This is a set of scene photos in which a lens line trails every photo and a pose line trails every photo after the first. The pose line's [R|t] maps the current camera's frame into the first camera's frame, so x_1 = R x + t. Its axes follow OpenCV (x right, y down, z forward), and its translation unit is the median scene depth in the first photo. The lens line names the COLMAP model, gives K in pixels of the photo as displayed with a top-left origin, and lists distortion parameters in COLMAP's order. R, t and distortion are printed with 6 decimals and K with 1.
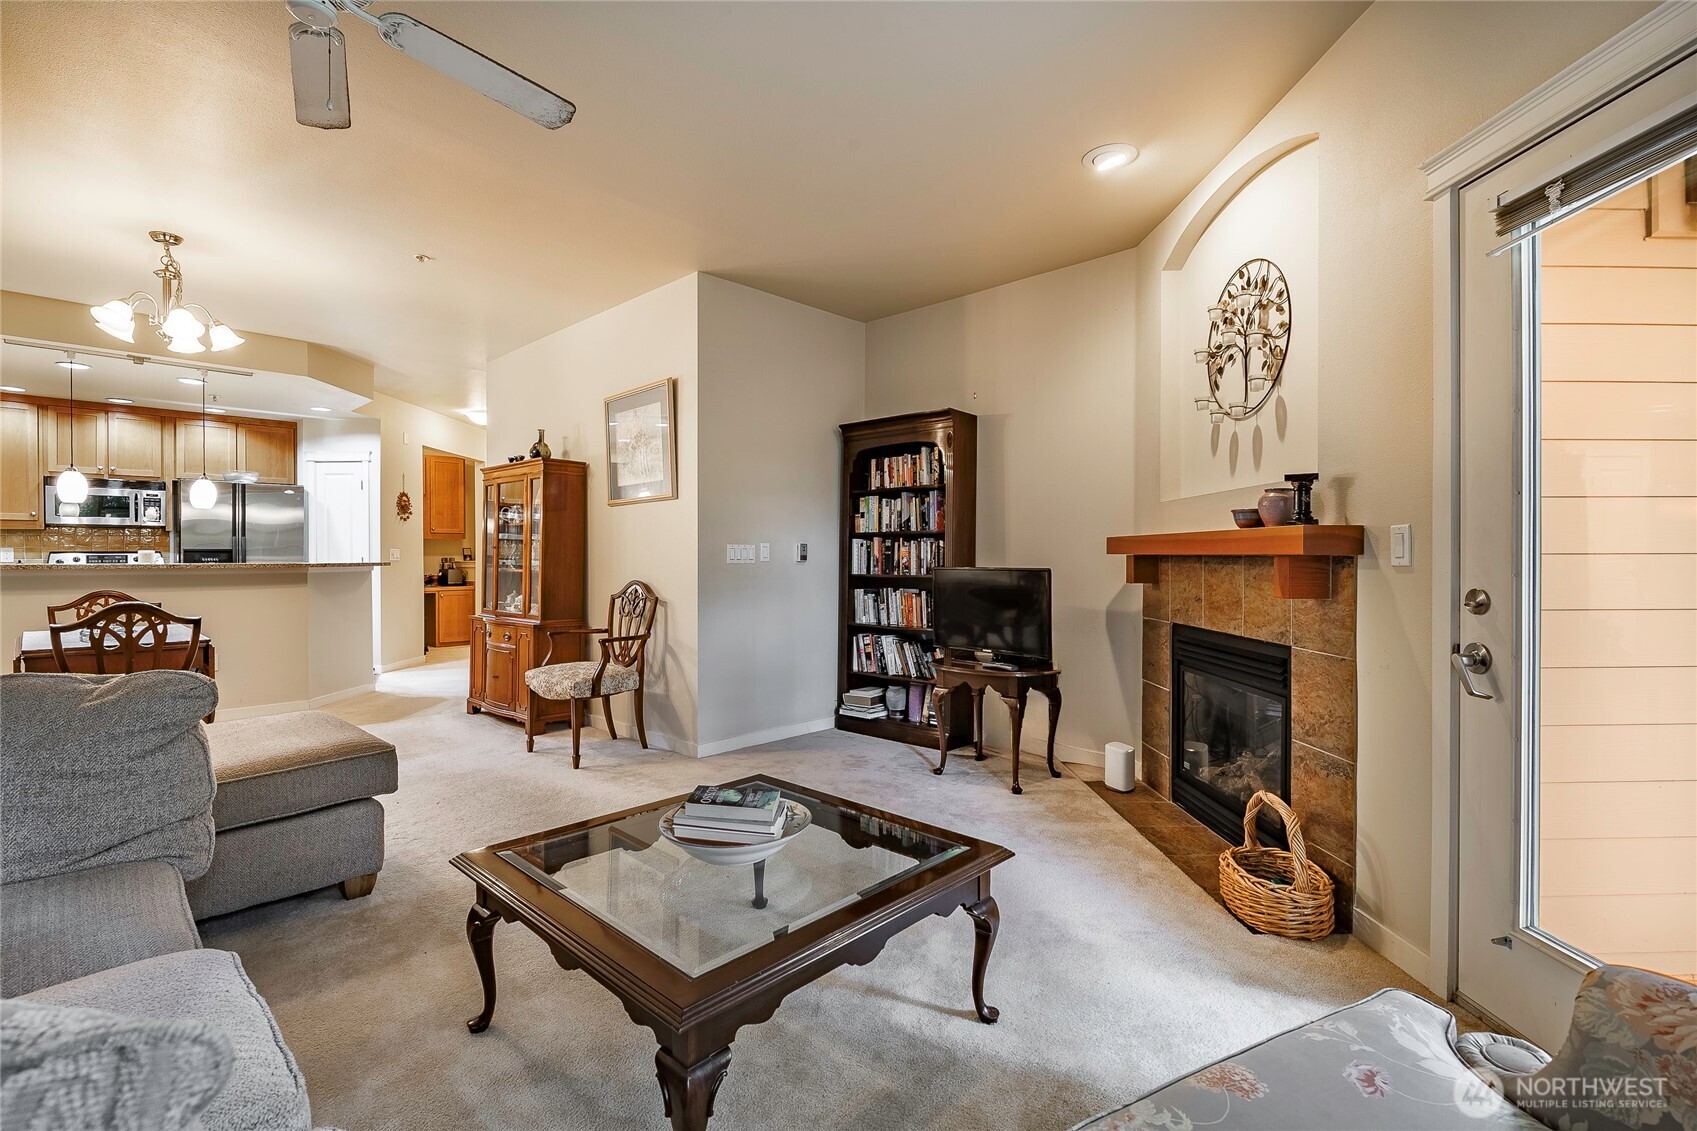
lens RADIAL K [[784.9, 0, 842.6], [0, 784.9, 556.8], [0, 0, 1]] dist [-0.004329, -0.002671]
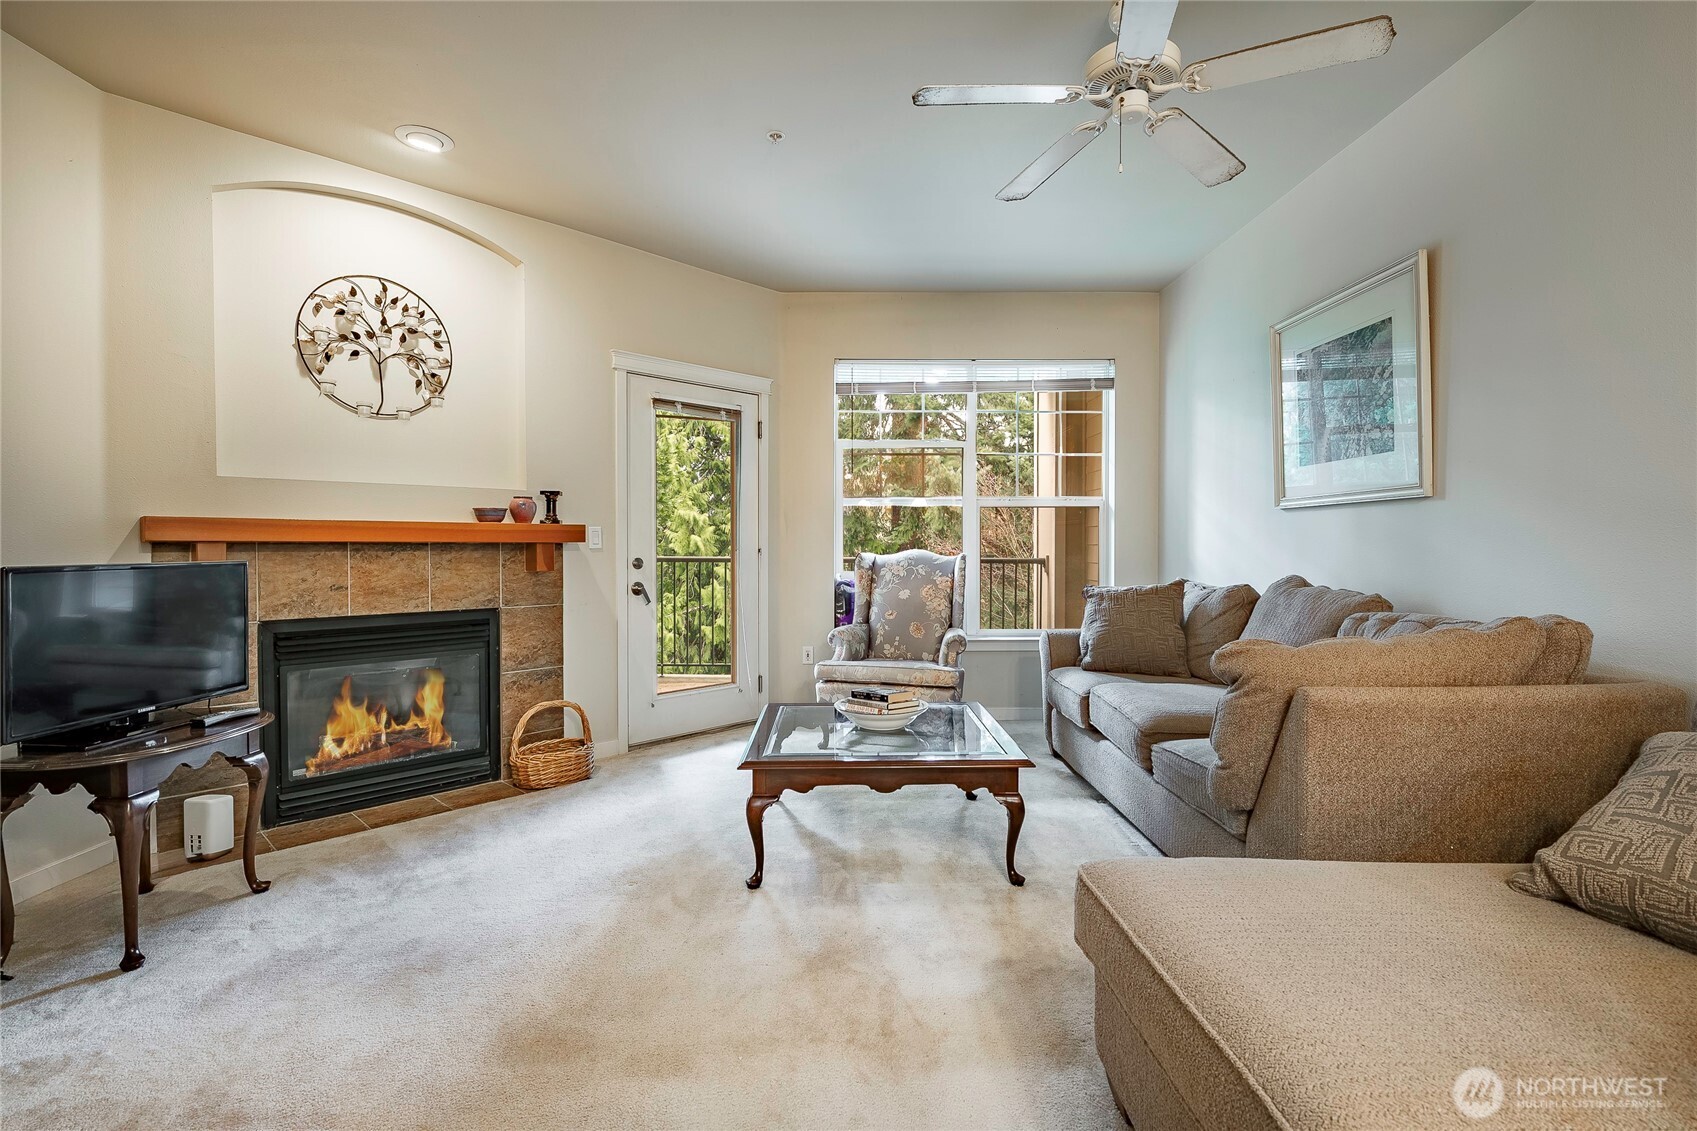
lens RADIAL K [[816.5, 0, 850.5], [0, 816.5, 562.6], [0, 0, 1]] dist [-0.002723, -0.000117]
pose [[-0.711134, -0.013252, 0.702932, -0.338165], [0.004042, 0.999729, 0.022937, 0.001072], [-0.703045, 0.019153, -0.710887, 0.599677]]
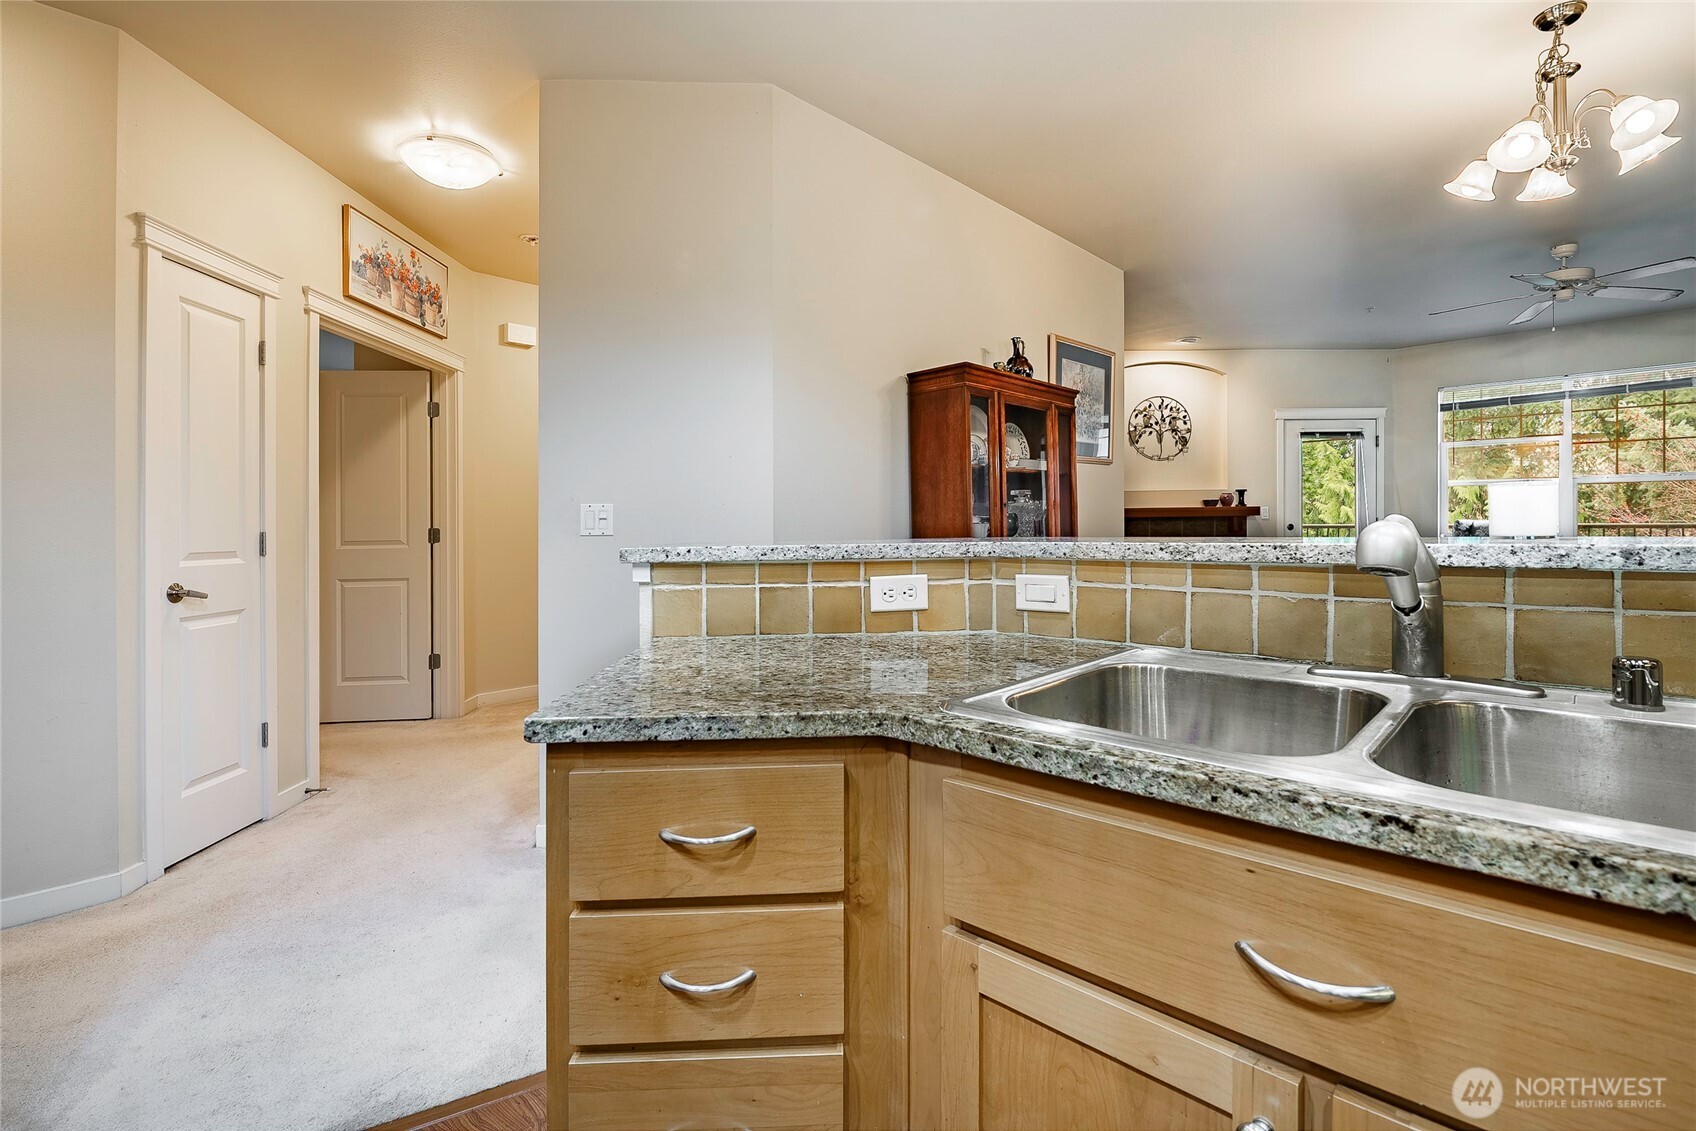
lens RADIAL K [[784.4, 0, 851.7], [0, 784.4, 516.5], [0, 0, 1]] dist [-0.004329, -0.002671]
pose [[-0.031537, 0.009328, 0.999459, -0.821790], [0.016887, 0.999819, -0.008798, 0.000249], [-0.999360, 0.016600, -0.031689, 0.897440]]
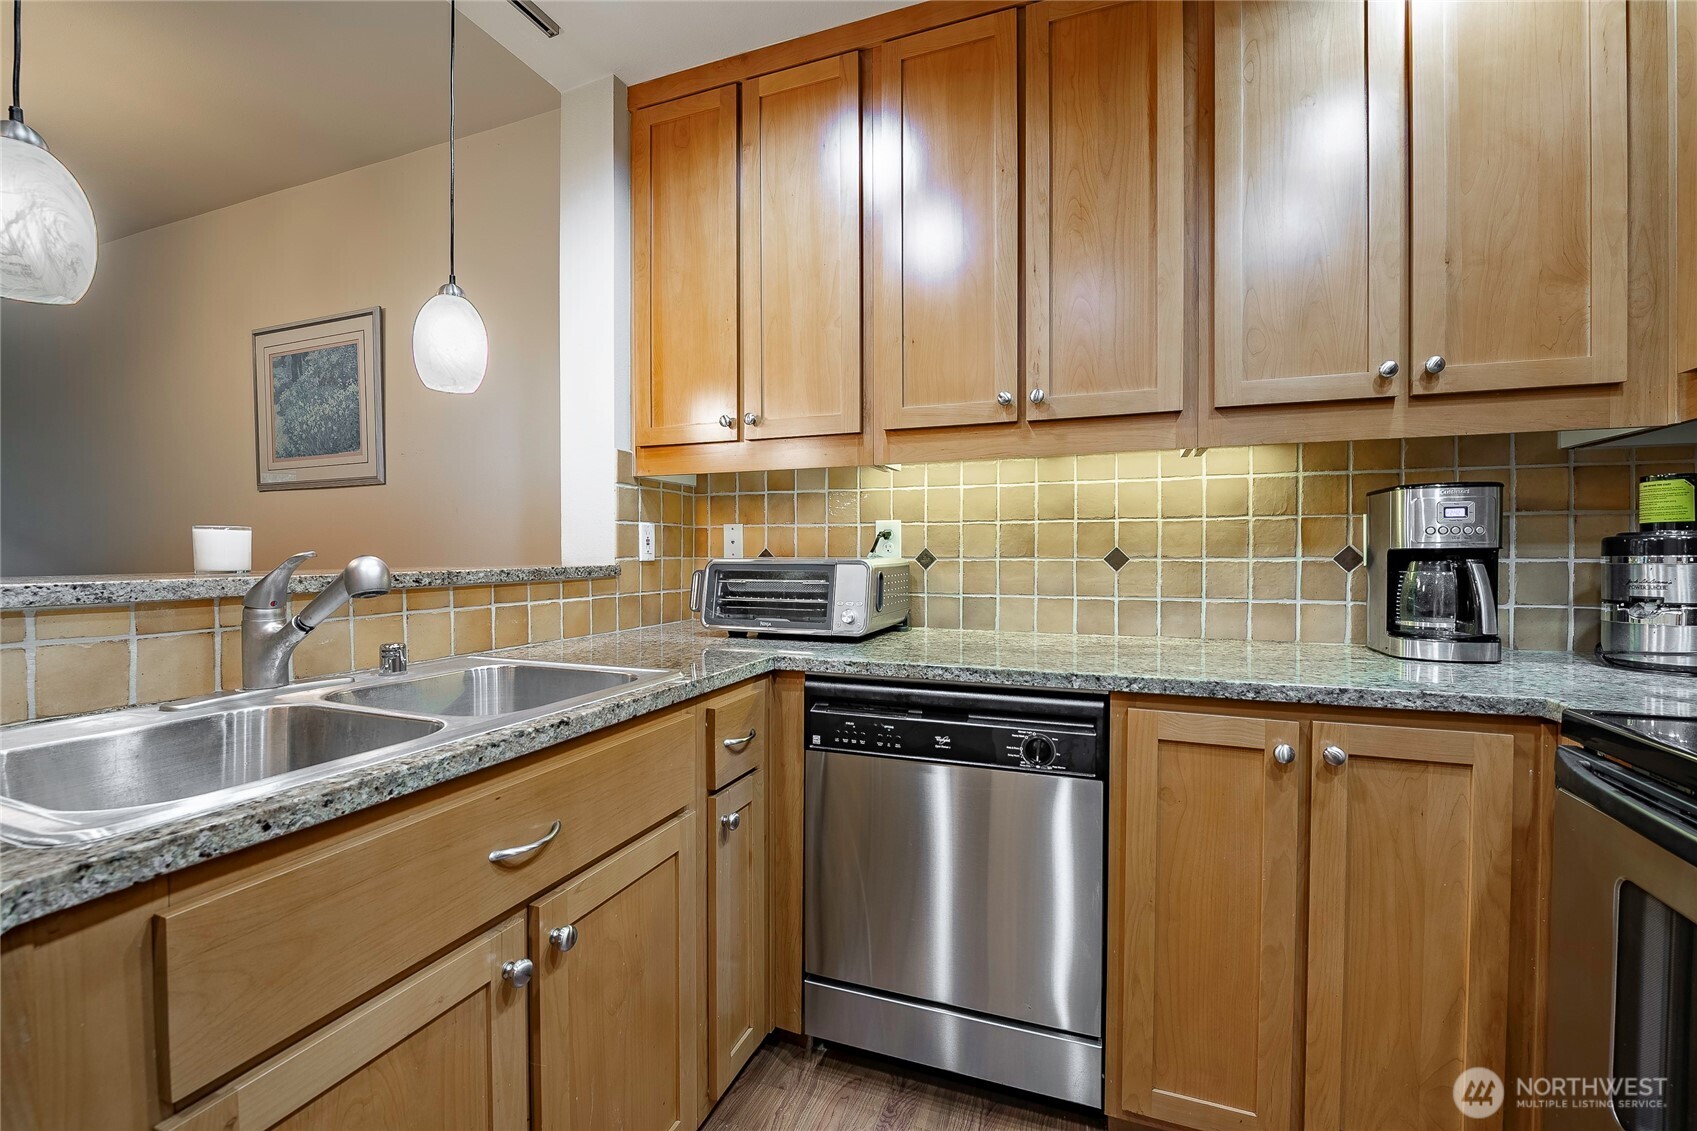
lens RADIAL K [[698.4, 0, 865.8], [0, 698.4, 560.8], [0, 0, 1]] dist [-0.011209, -0.000172]
pose [[-0.909619, 0.009982, -0.415324, -0.744466], [0.003317, 0.999854, 0.016767, 0.000245], [0.415431, 0.013874, -0.909519, 0.974165]]
